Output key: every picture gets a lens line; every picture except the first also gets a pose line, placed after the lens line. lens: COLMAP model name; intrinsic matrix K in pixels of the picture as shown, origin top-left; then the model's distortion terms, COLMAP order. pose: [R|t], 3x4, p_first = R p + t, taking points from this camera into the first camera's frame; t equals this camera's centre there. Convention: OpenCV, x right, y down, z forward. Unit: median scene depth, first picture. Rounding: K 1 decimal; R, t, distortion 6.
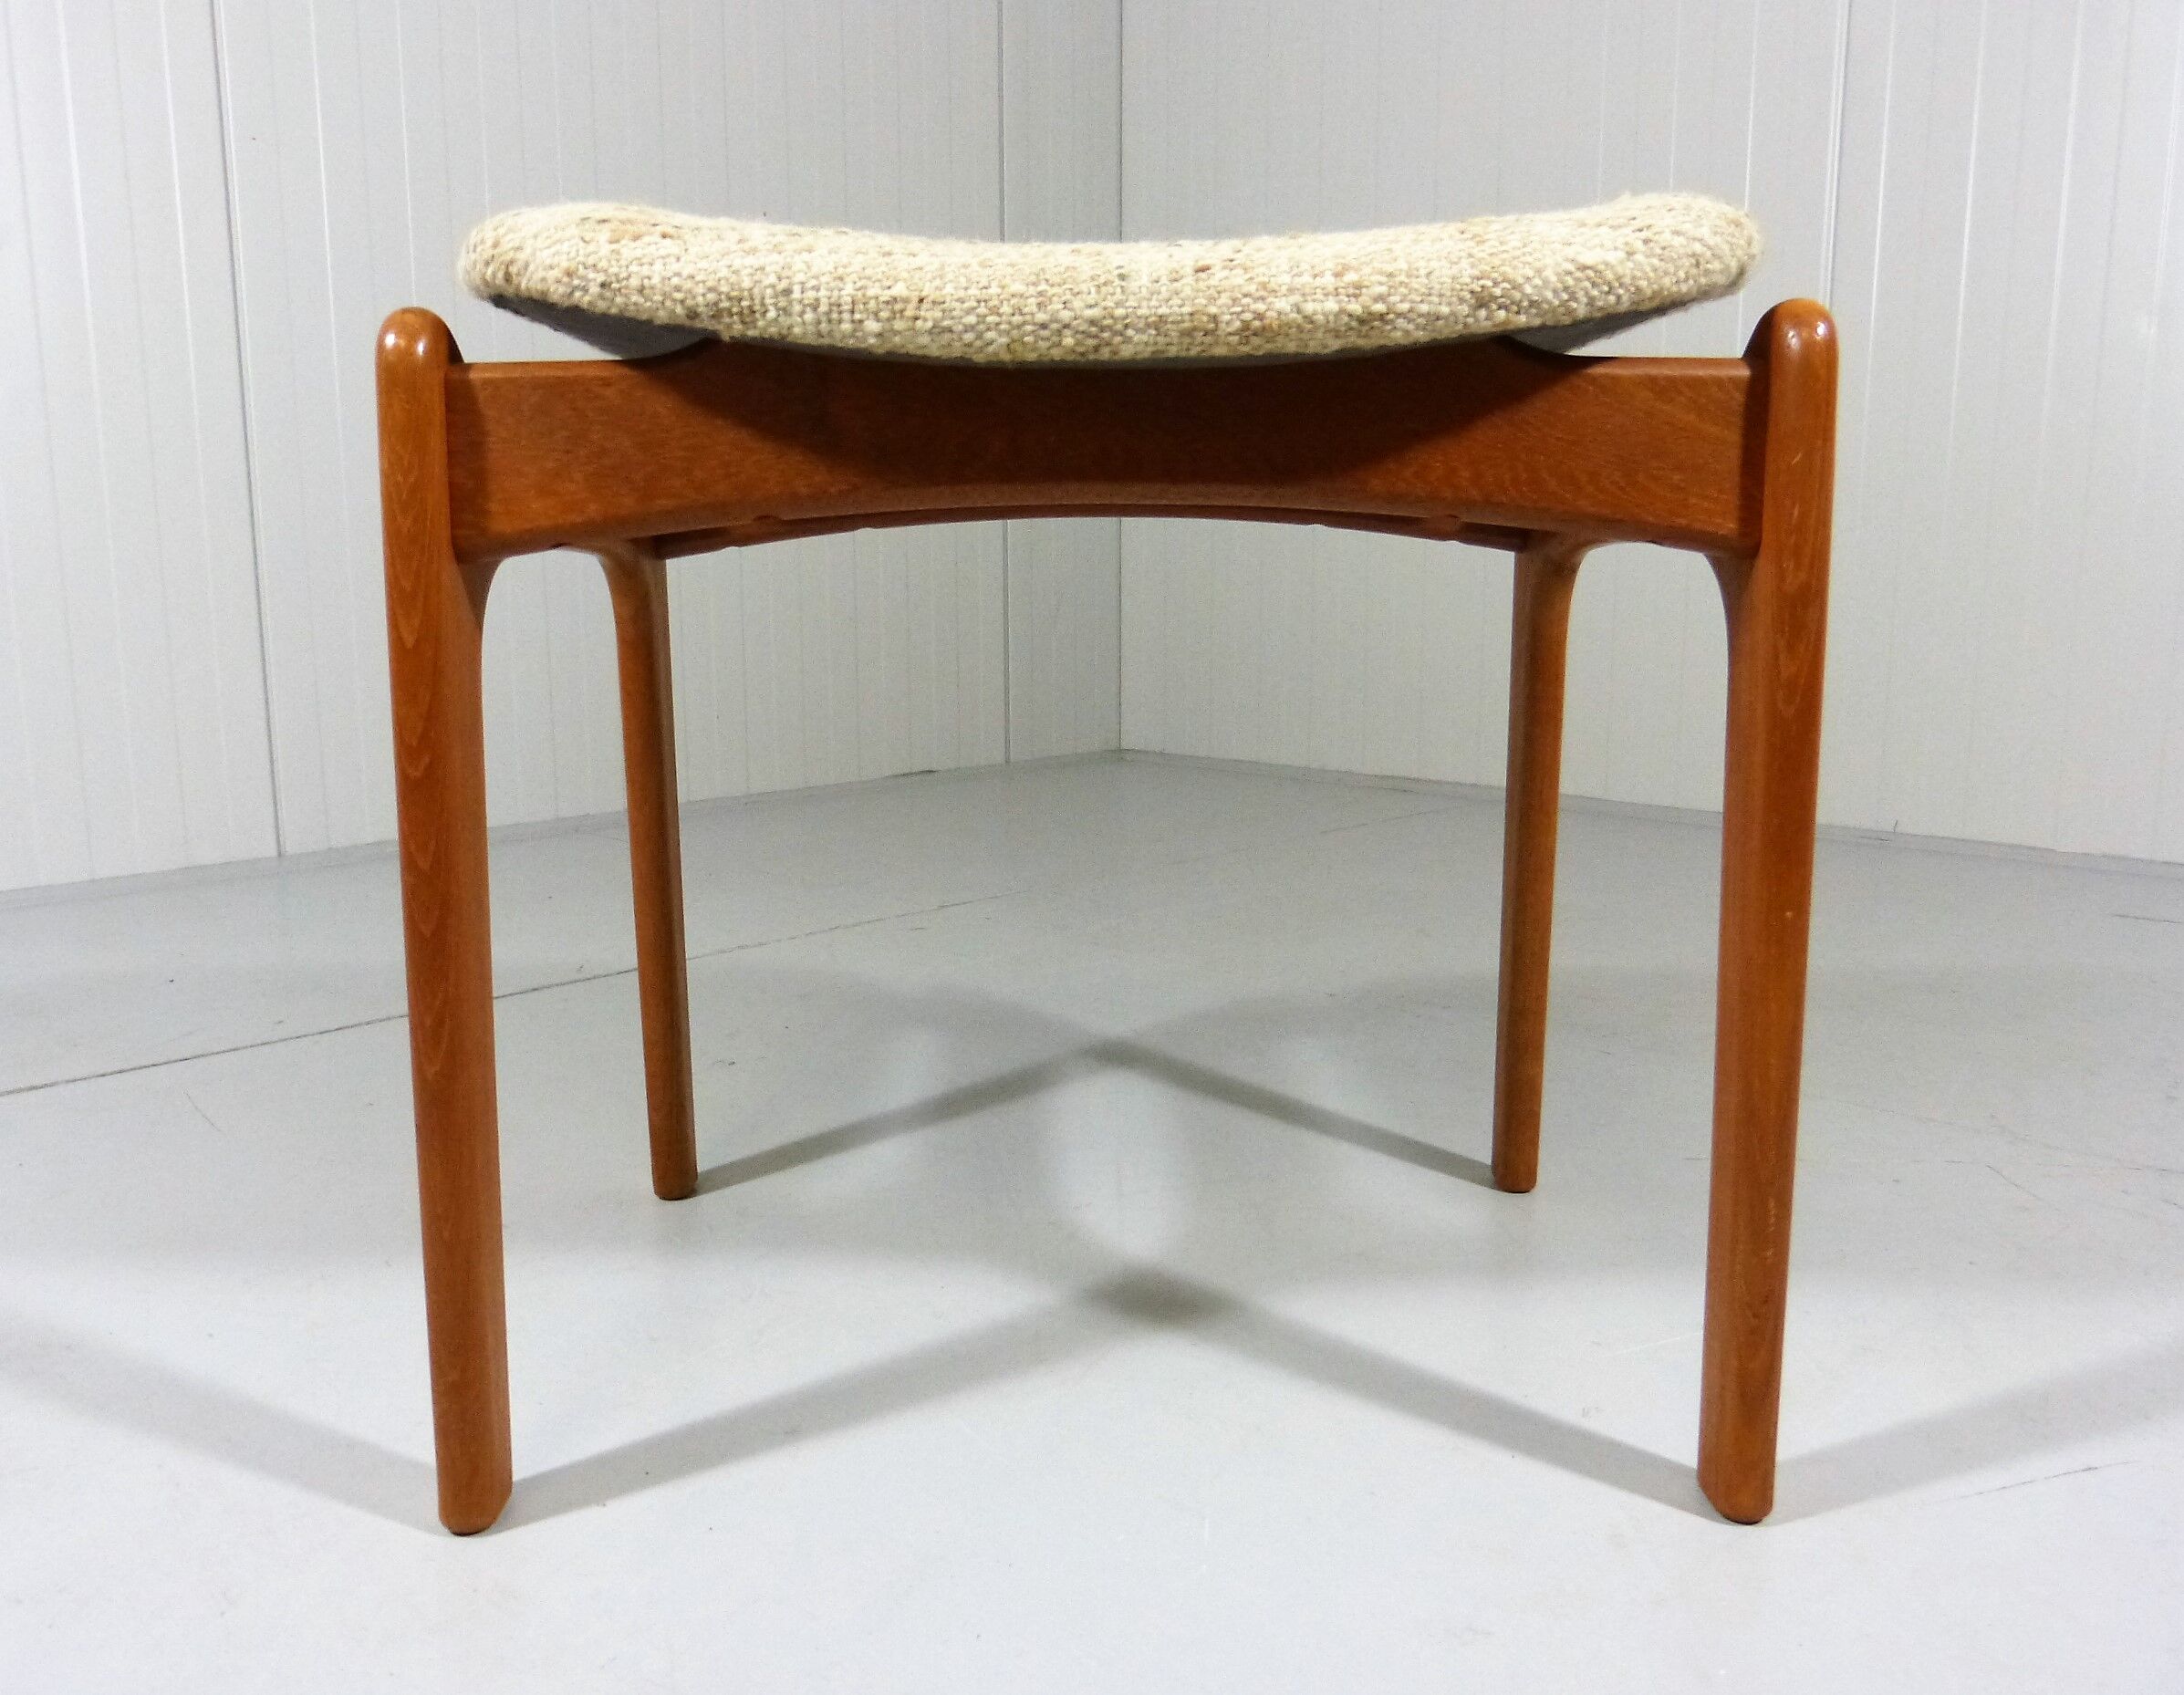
lens RADIAL K [[1742.4, 0, 1058.4], [0, 1742.4, 841.1], [0, 0, 1]] dist [-0.038940, 0.004968]
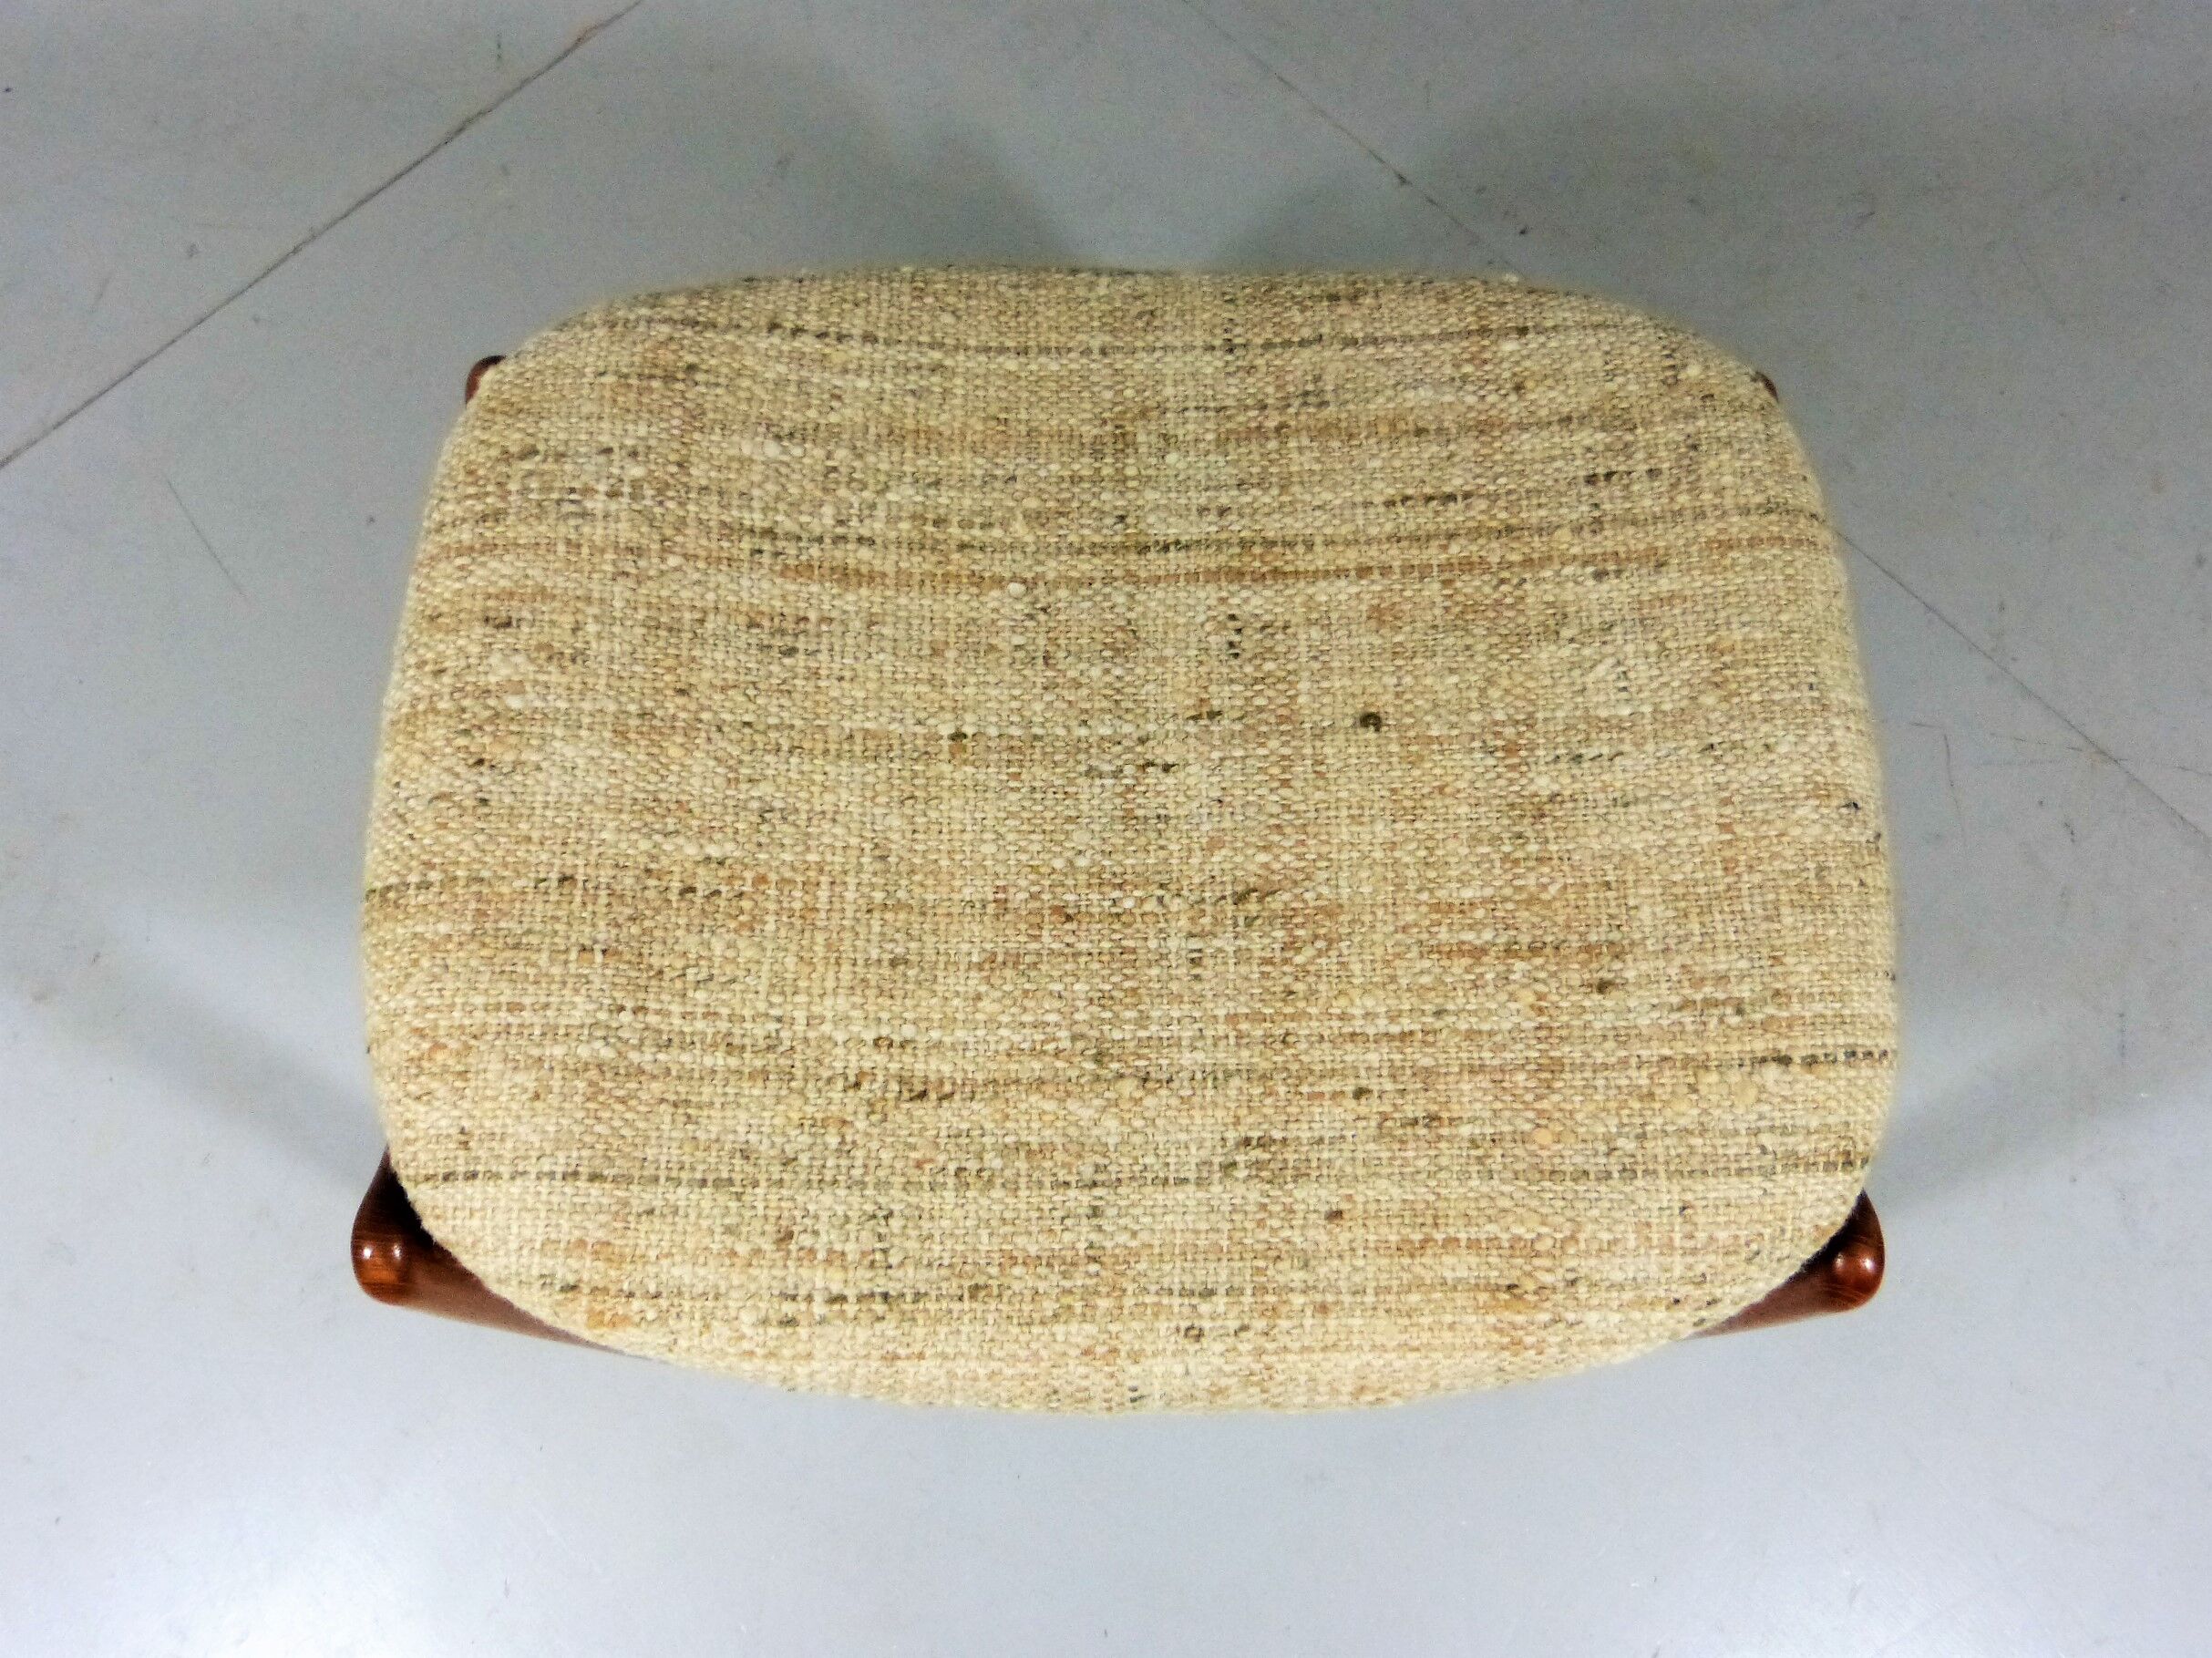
lens RADIAL K [[1728.6, 0, 1106.0], [0, 1728.6, 829.0], [0, 0, 1]] dist [-0.033861, 0.005283]
pose [[0.999796, 0.011485, 0.016586, 0.000489], [-0.020015, 0.461626, 0.886849, -1.301322], [0.002529, -0.887000, 0.461762, 0.813342]]
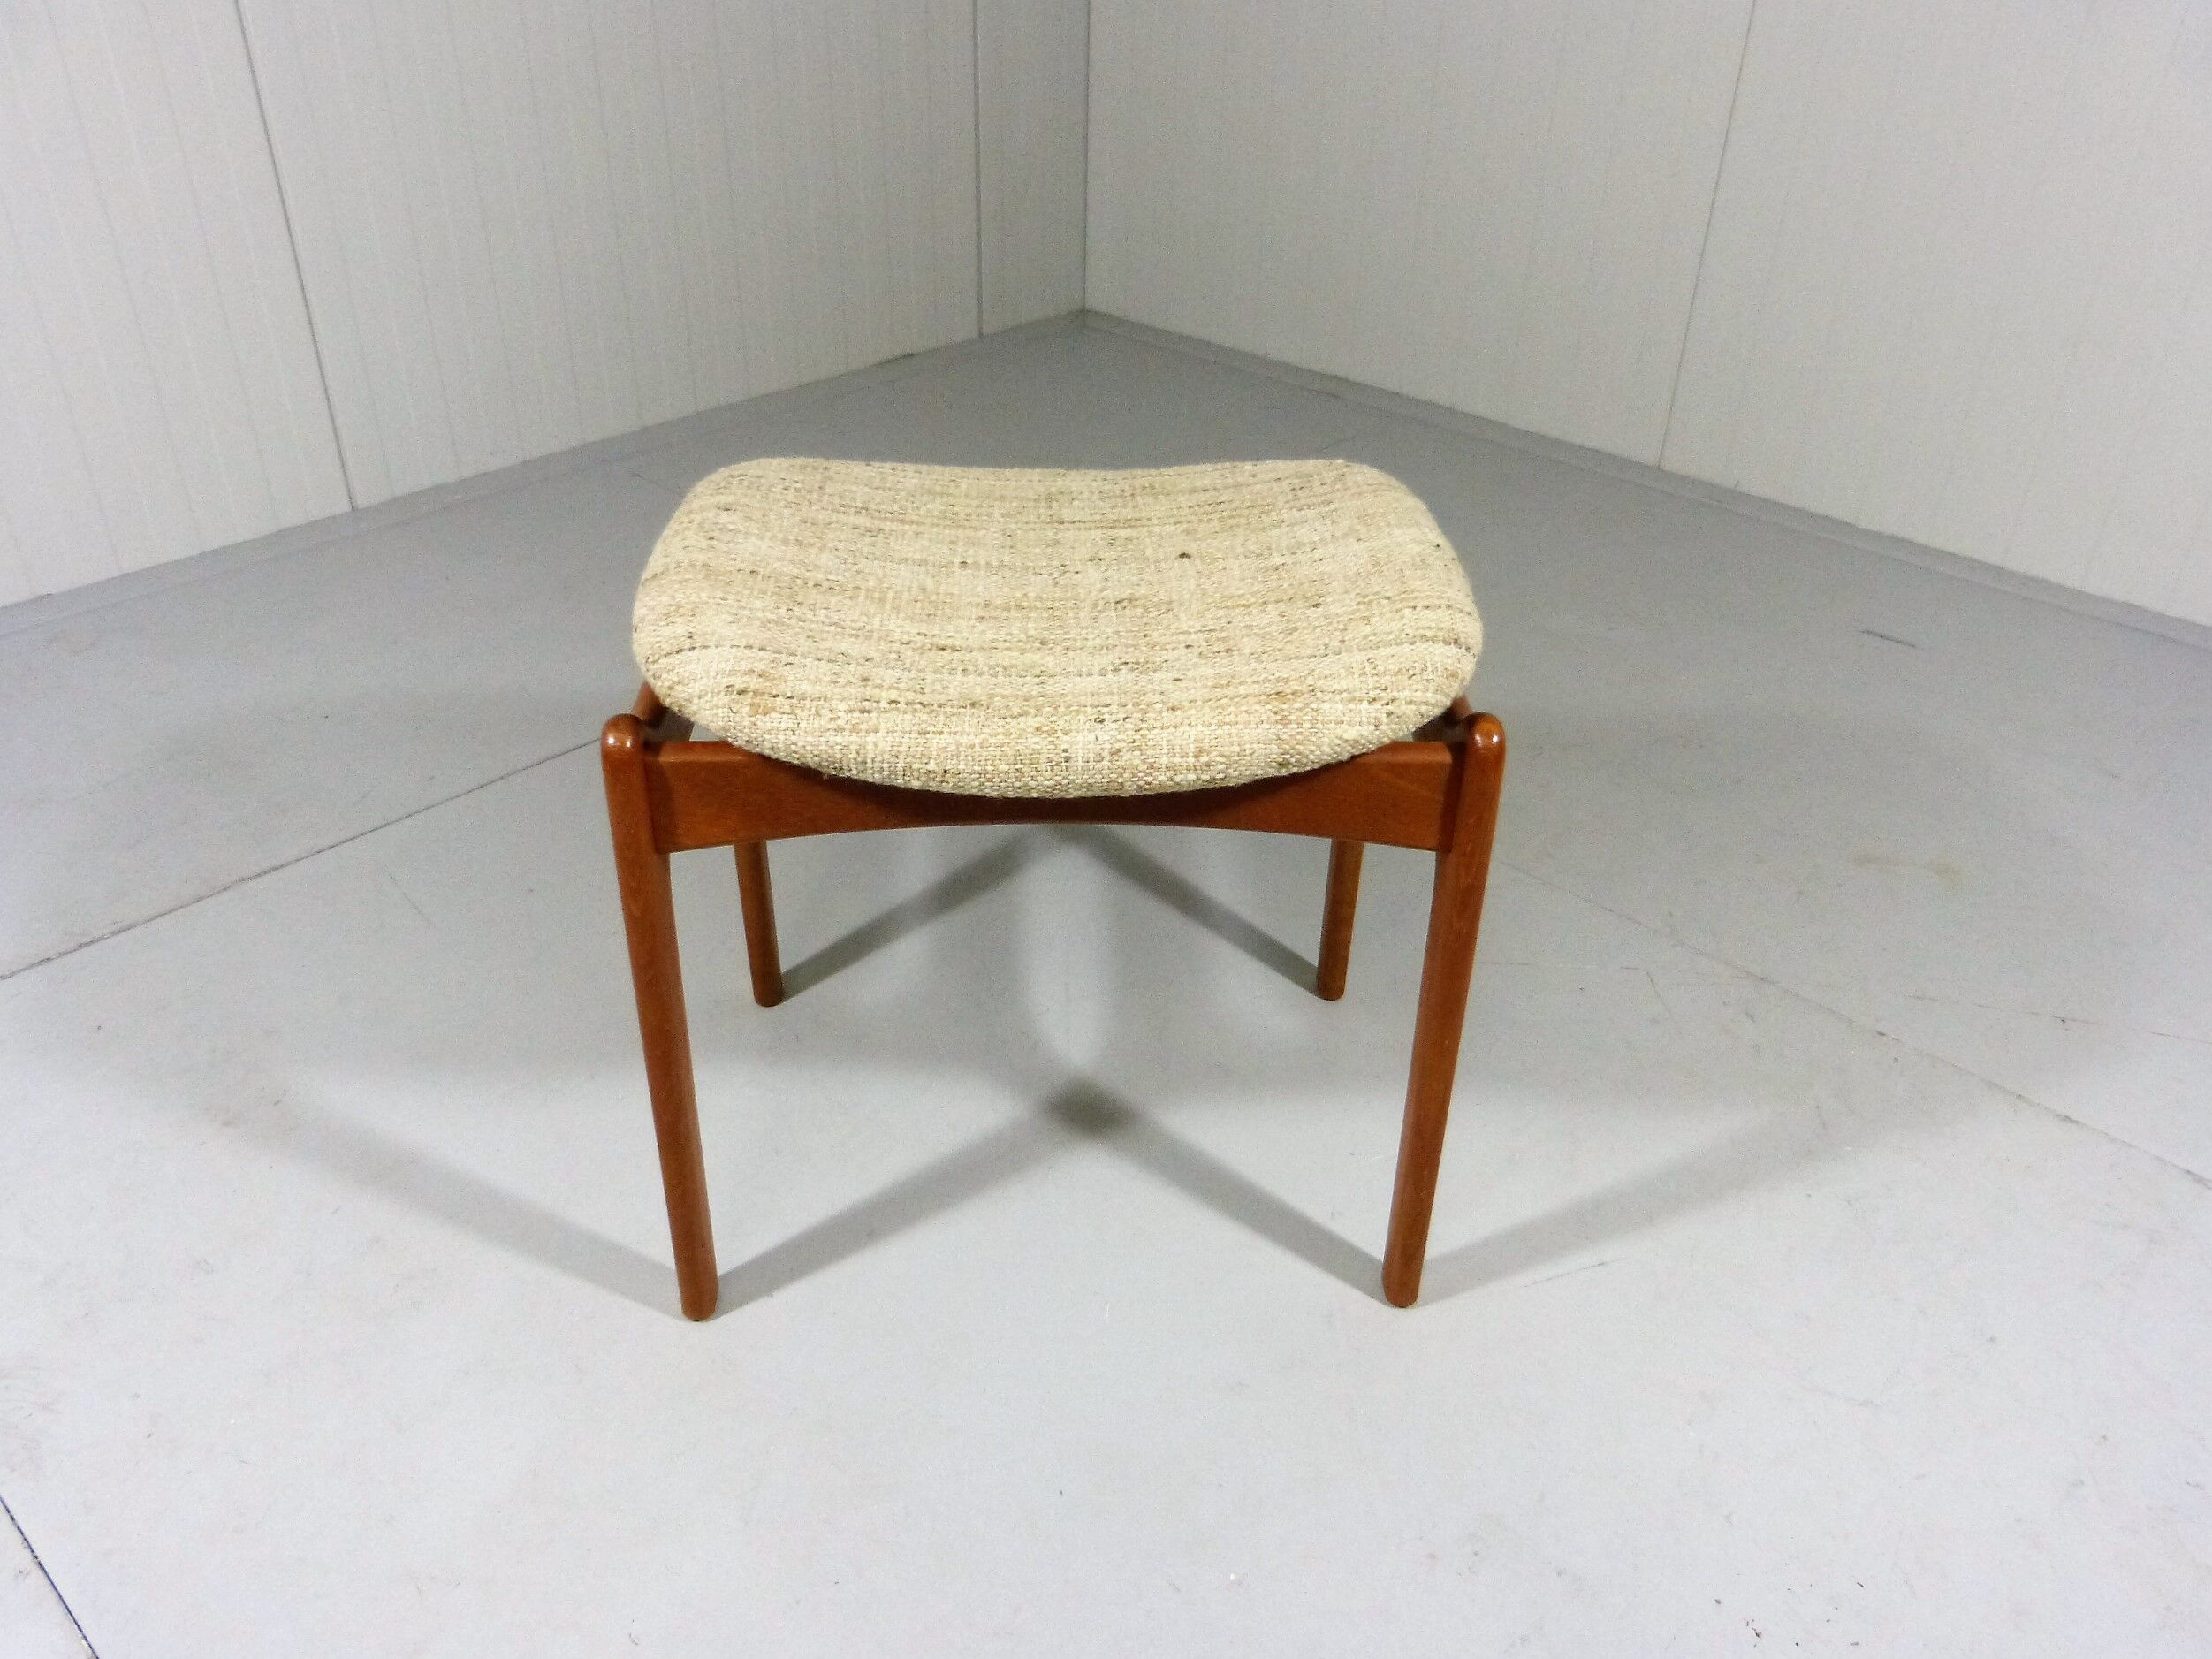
lens RADIAL K [[1685.7, 0, 1109.2], [0, 1685.7, 861.3], [0, 0, 1]] dist [-0.054376, -0.002996]
pose [[0.998766, 0.001358, 0.049647, -0.002491], [-0.020977, 0.917623, 0.396898, -0.852221], [-0.045019, -0.397449, 0.916519, -0.503772]]
